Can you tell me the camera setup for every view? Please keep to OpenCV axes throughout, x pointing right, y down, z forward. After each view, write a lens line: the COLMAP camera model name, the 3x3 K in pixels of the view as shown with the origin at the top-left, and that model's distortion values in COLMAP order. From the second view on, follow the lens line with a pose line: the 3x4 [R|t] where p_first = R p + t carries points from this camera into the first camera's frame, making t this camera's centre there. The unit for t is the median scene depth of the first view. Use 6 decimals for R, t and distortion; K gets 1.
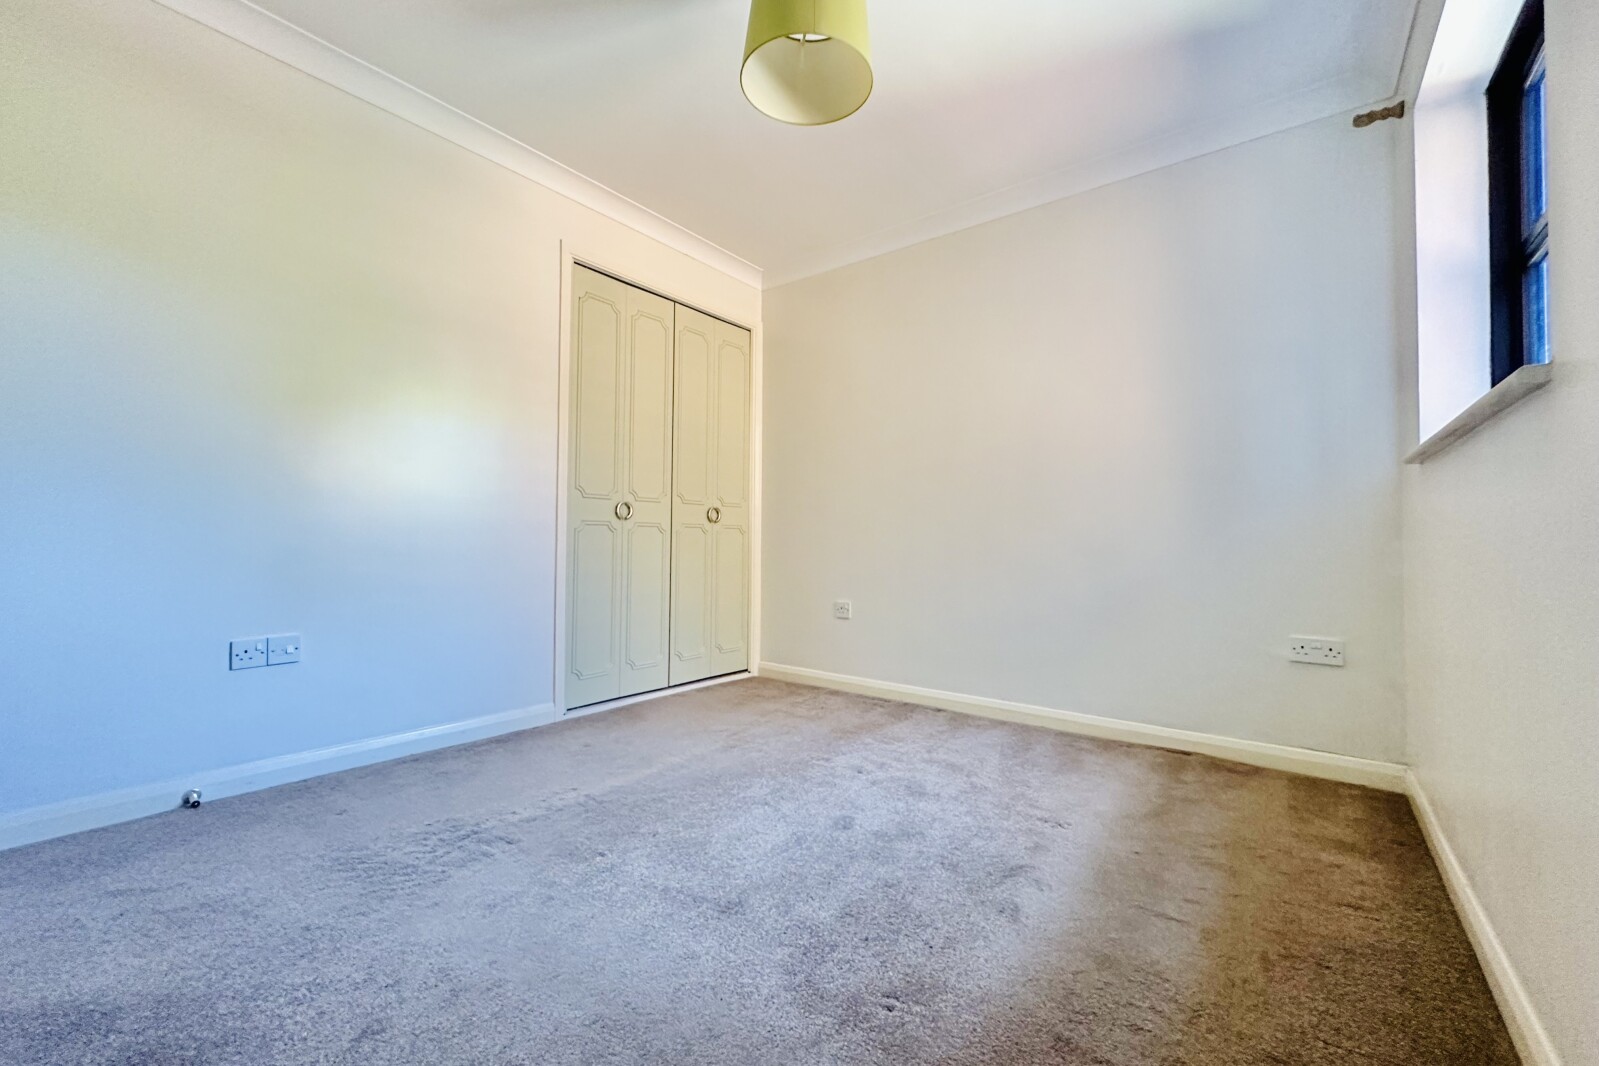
lens RADIAL K [[638.9, 0, 800.3], [0, 638.9, 524.2], [0, 0, 1]] dist [-0.001289, -0.000131]
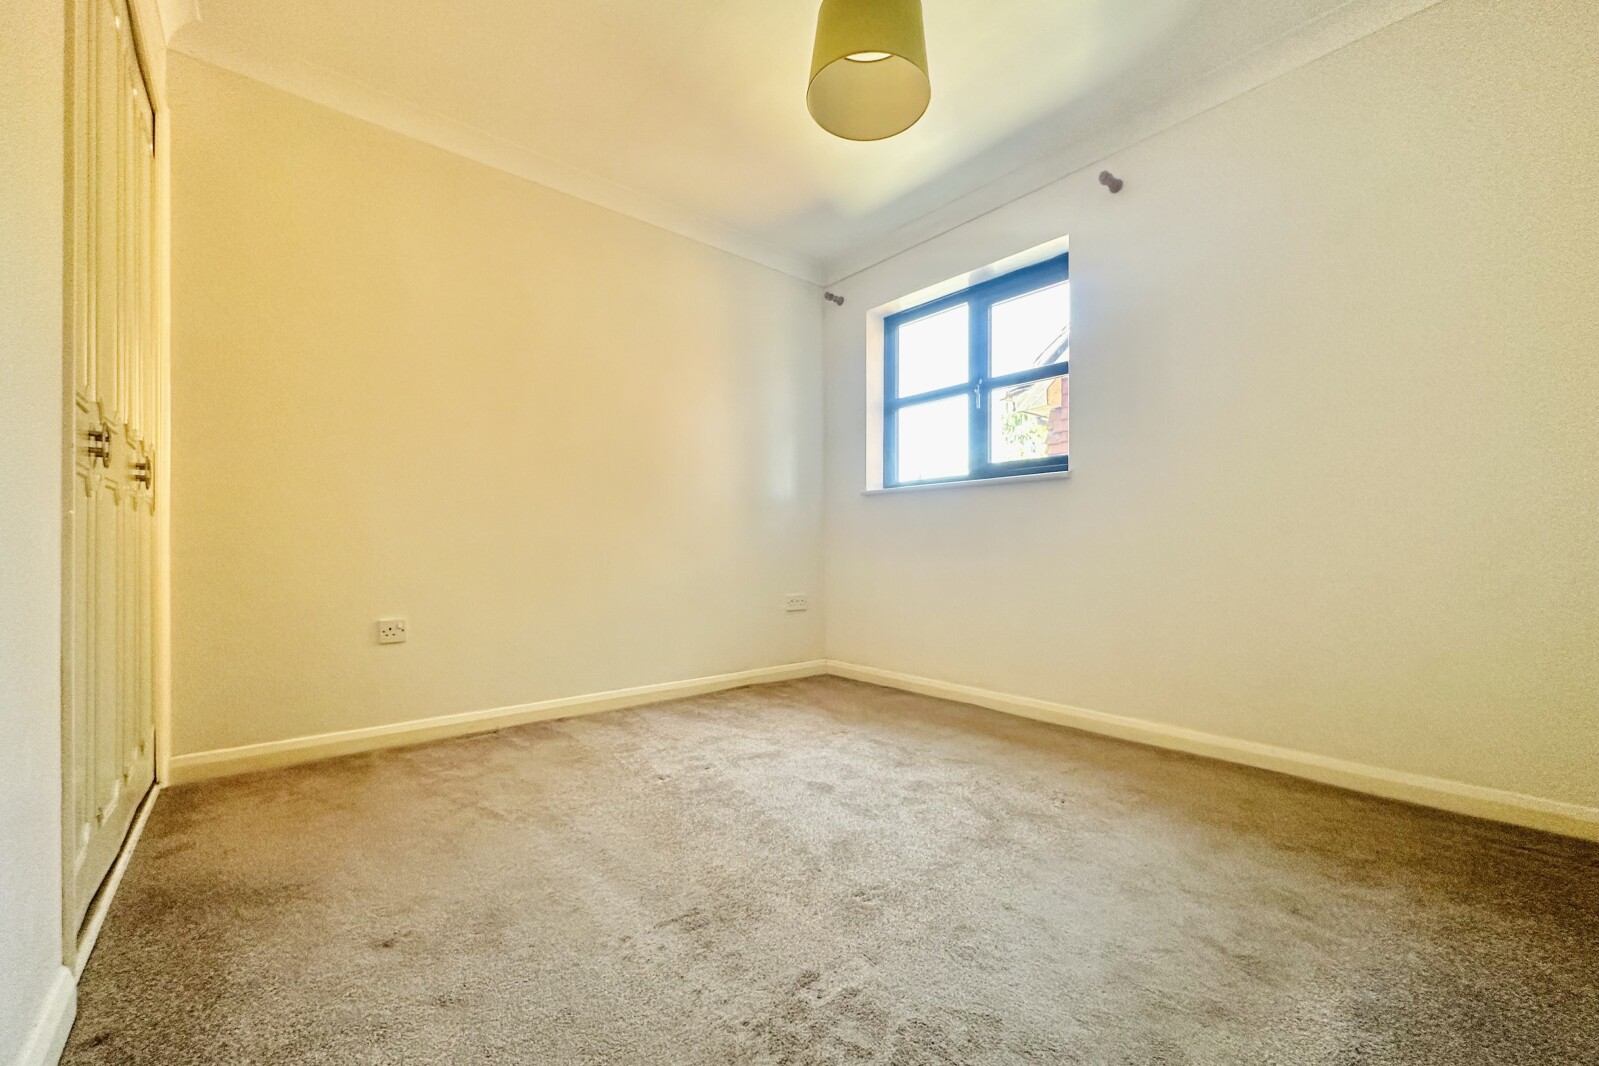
lens RADIAL K [[638.9, 0, 801.7], [0, 638.9, 548.7], [0, 0, 1]] dist [-0.001289, -0.000131]
pose [[0.197668, -0.004632, 0.980258, -0.751028], [-0.022641, 0.999700, 0.009290, 0.041494], [-0.980007, -0.024031, 0.197504, 0.619069]]
